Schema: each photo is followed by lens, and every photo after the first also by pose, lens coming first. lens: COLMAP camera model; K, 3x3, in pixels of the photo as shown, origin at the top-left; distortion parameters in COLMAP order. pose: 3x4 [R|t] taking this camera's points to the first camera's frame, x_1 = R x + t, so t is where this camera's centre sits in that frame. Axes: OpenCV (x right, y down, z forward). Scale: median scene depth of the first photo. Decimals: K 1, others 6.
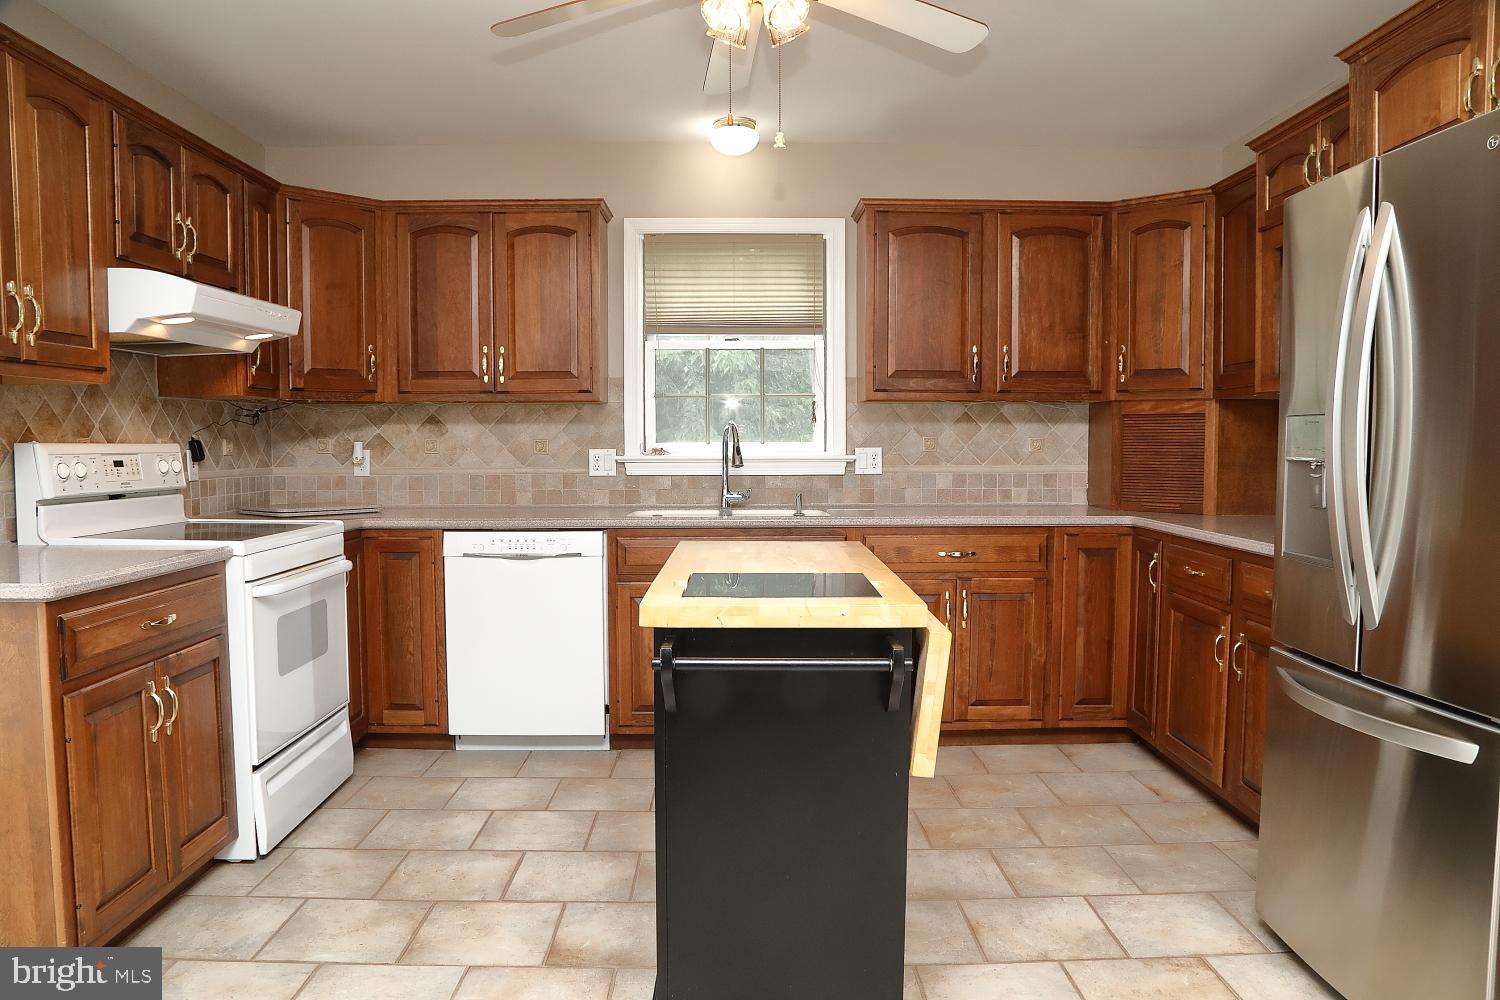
lens RADIAL K [[1037.7, 0, 753.4], [0, 1037.7, 511.6], [0, 0, 1]] dist [-0.127179, 0.072138]
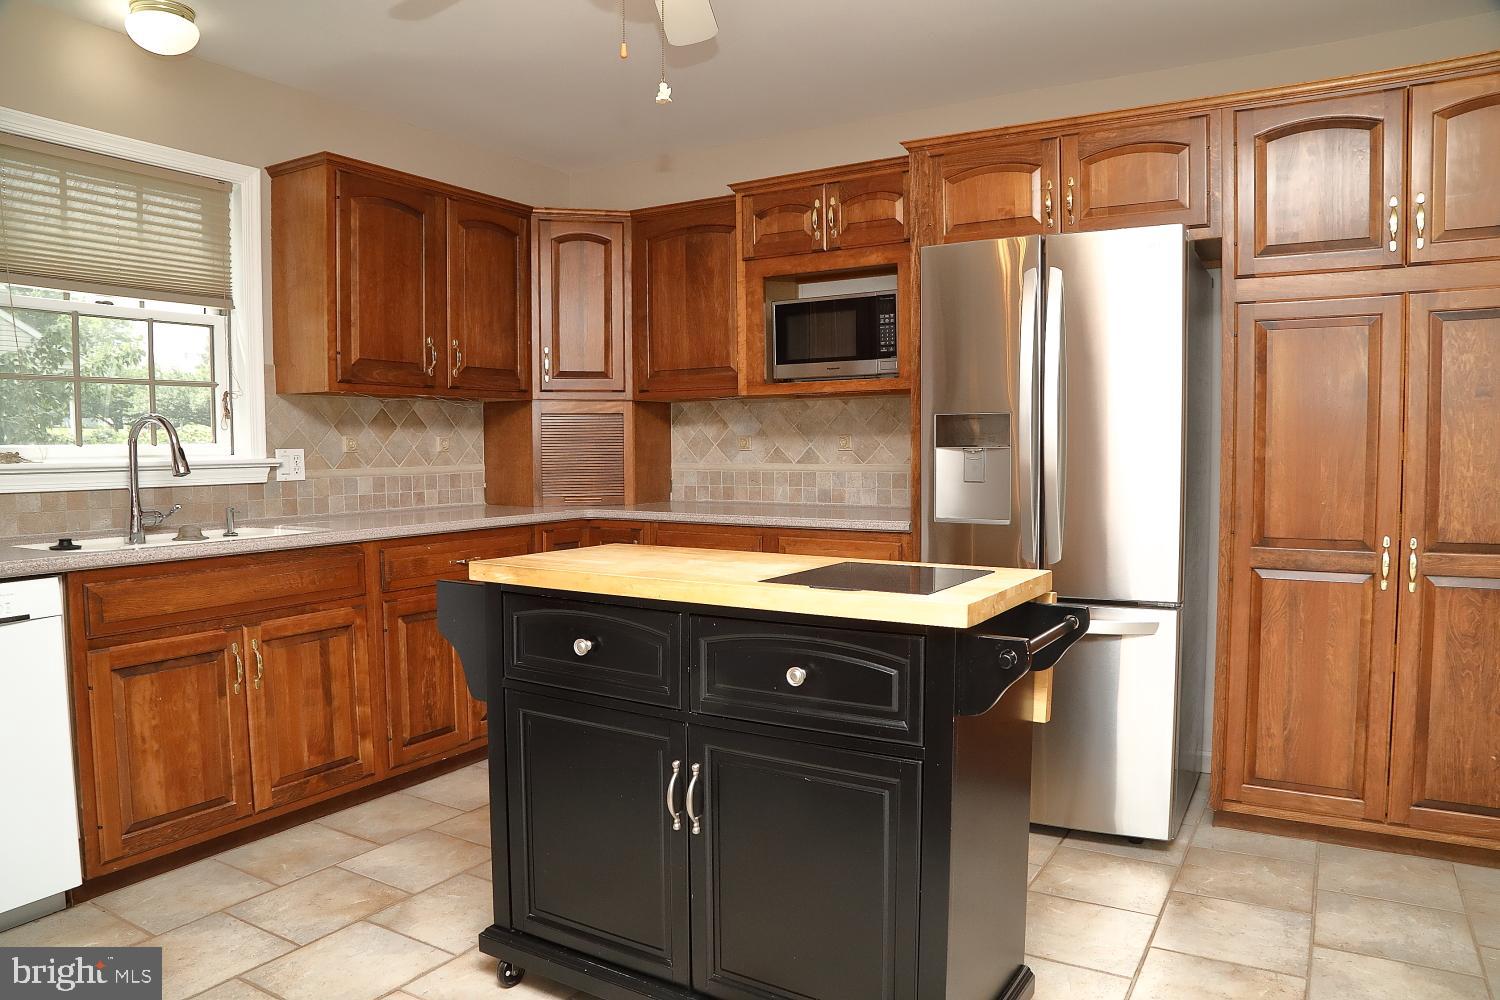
lens RADIAL K [[1009.5, 0, 746.5], [0, 1009.5, 511.3], [0, 0, 1]] dist [-0.122923, 0.063050]
pose [[0.533227, -0.056617, 0.844076, -0.418422], [0.062850, 0.997652, 0.027214, -0.011618], [-0.843634, 0.038539, 0.535533, 0.301077]]
